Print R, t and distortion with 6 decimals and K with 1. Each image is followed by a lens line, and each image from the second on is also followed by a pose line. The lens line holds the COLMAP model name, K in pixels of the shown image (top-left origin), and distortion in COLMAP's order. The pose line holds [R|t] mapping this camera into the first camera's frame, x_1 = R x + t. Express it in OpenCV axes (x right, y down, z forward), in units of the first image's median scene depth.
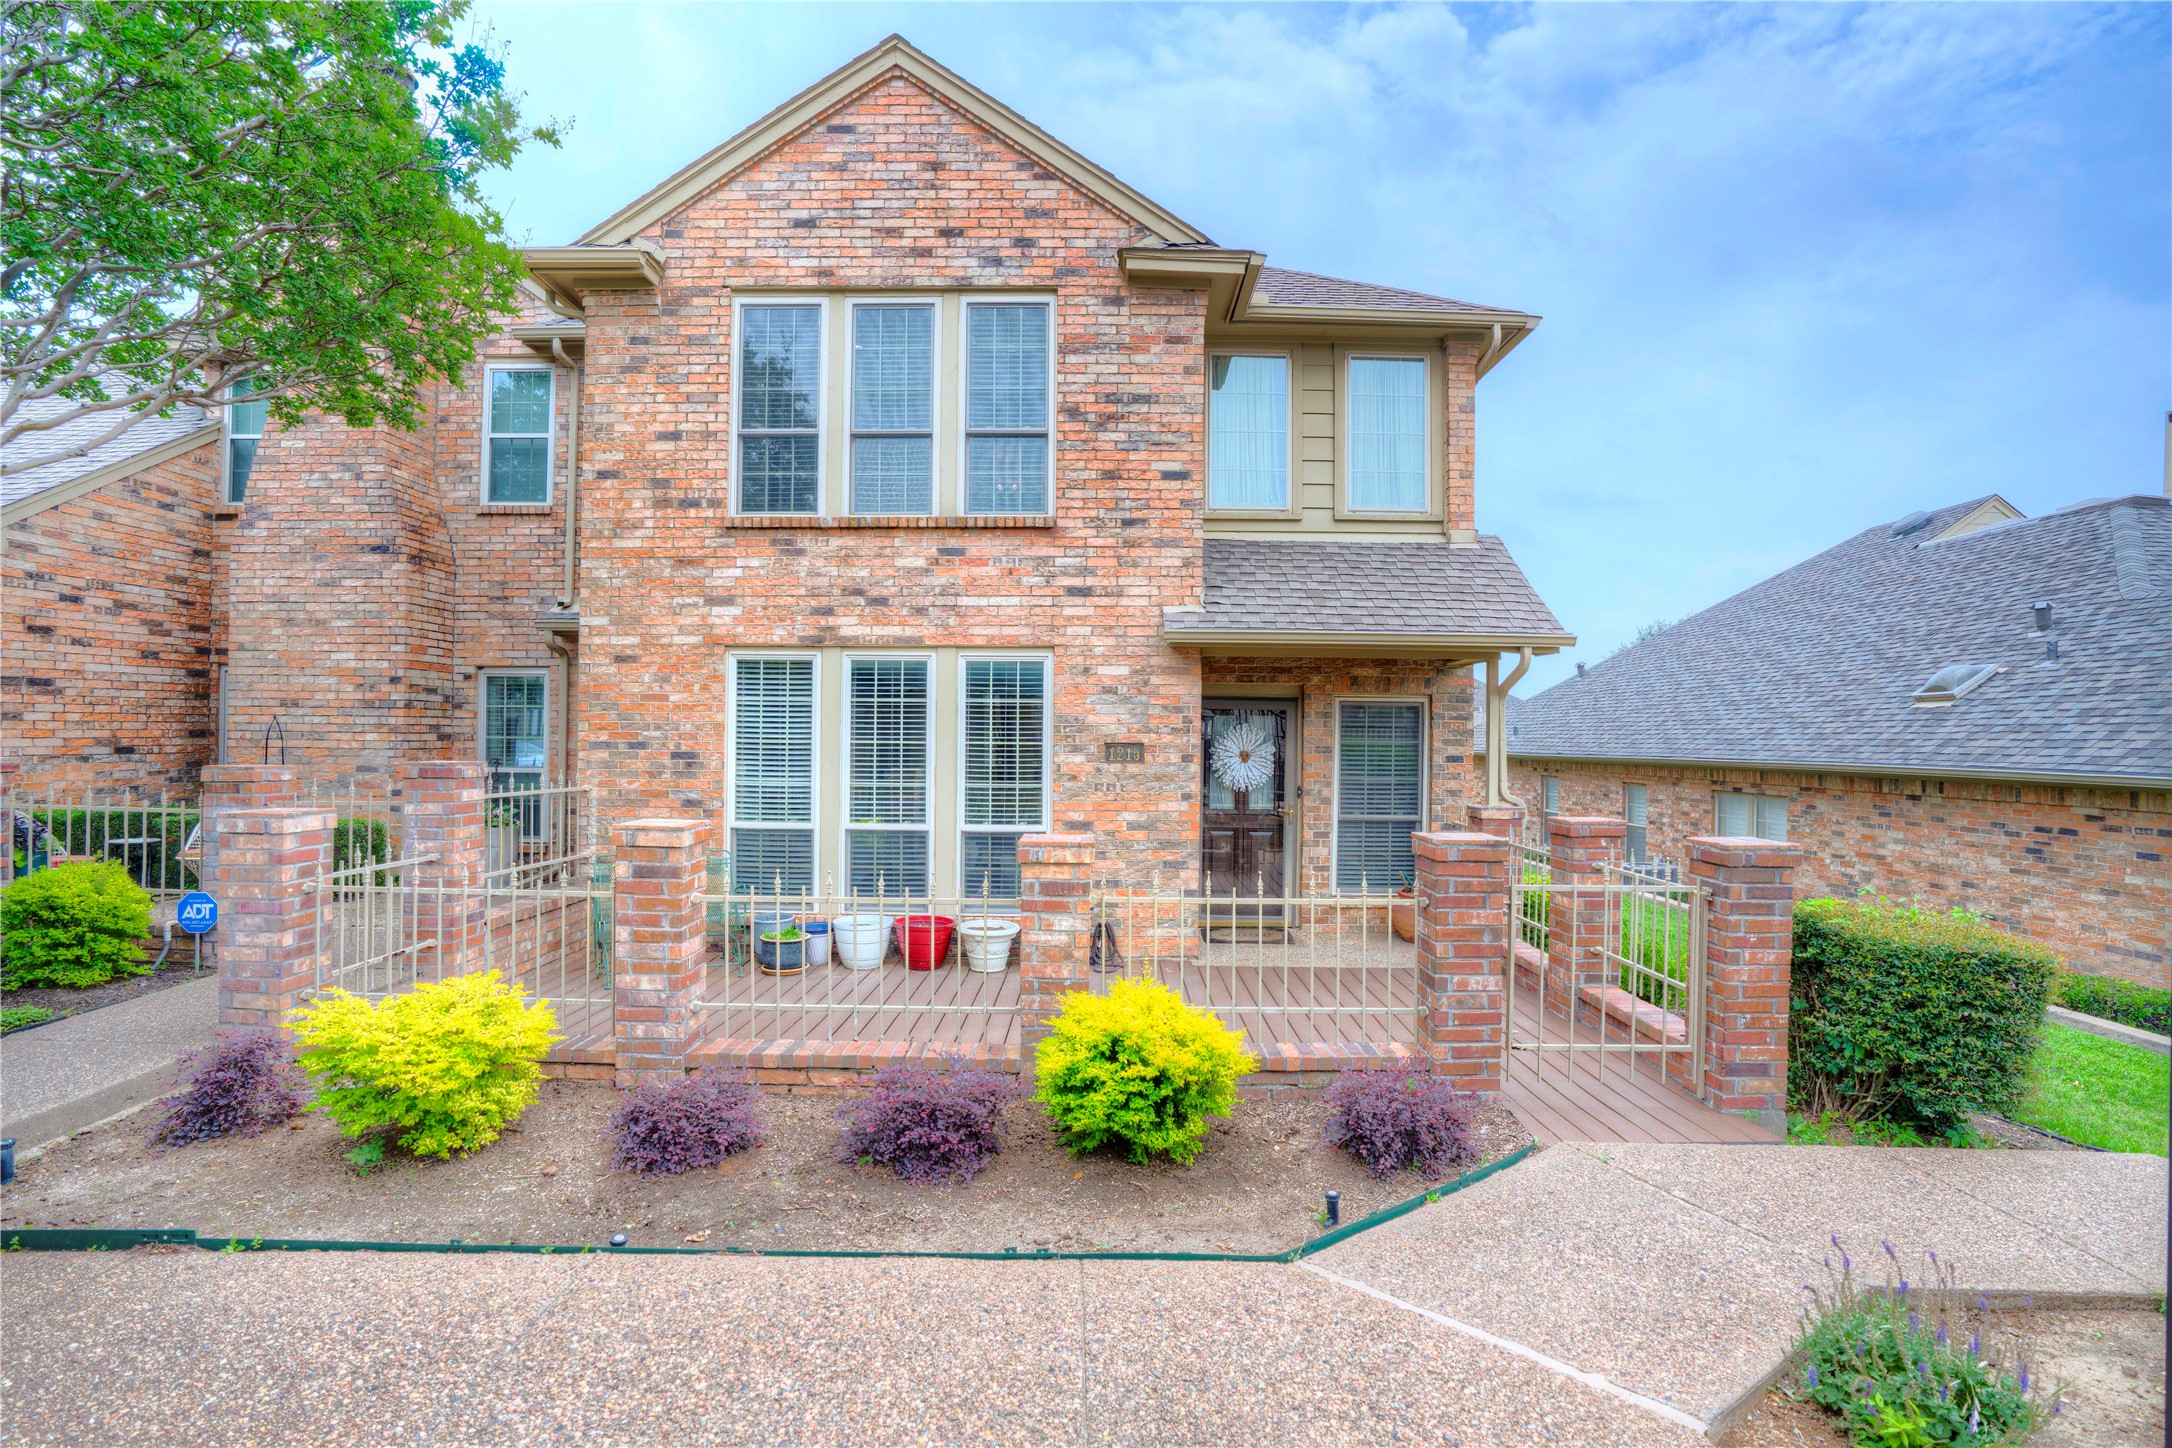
lens RADIAL K [[1019.4, 0, 1090.0], [0, 1019.4, 726.5], [0, 0, 1]] dist [-0.056036, 0.018743]
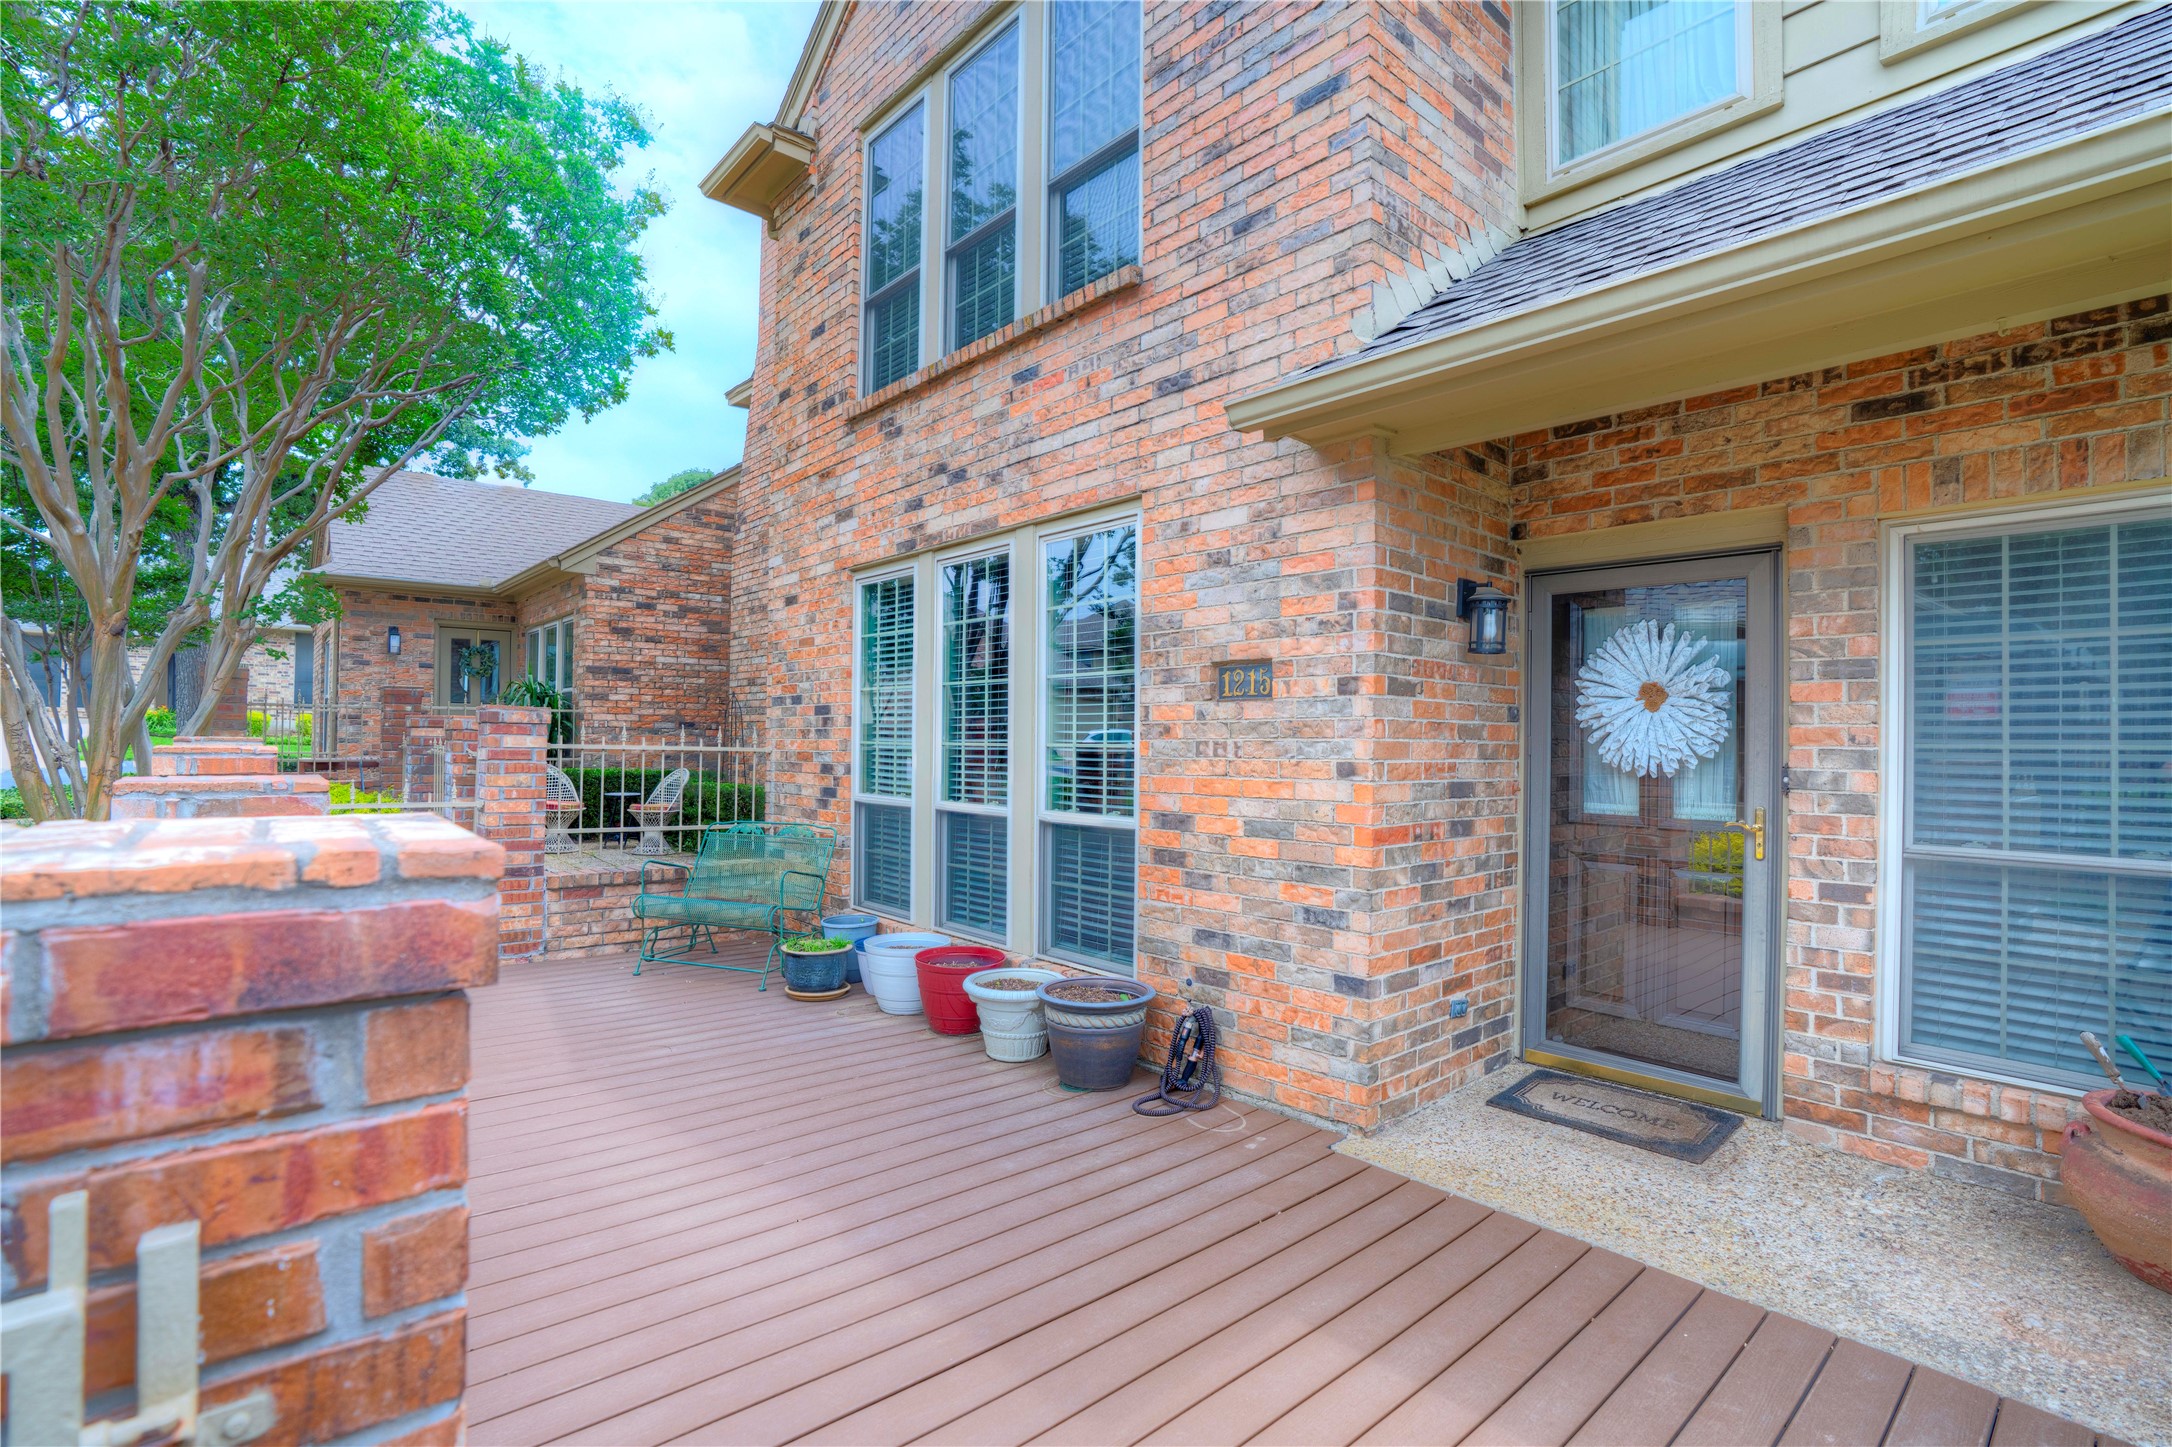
lens RADIAL K [[1019.4, 0, 1088.8], [0, 1019.4, 721.5], [0, 0, 1]] dist [-0.056036, 0.018743]
pose [[0.669616, -0.018491, -0.742477, 0.352728], [-0.000310, 0.999683, -0.025176, 0.058575], [0.742707, 0.017089, 0.669398, 0.610601]]
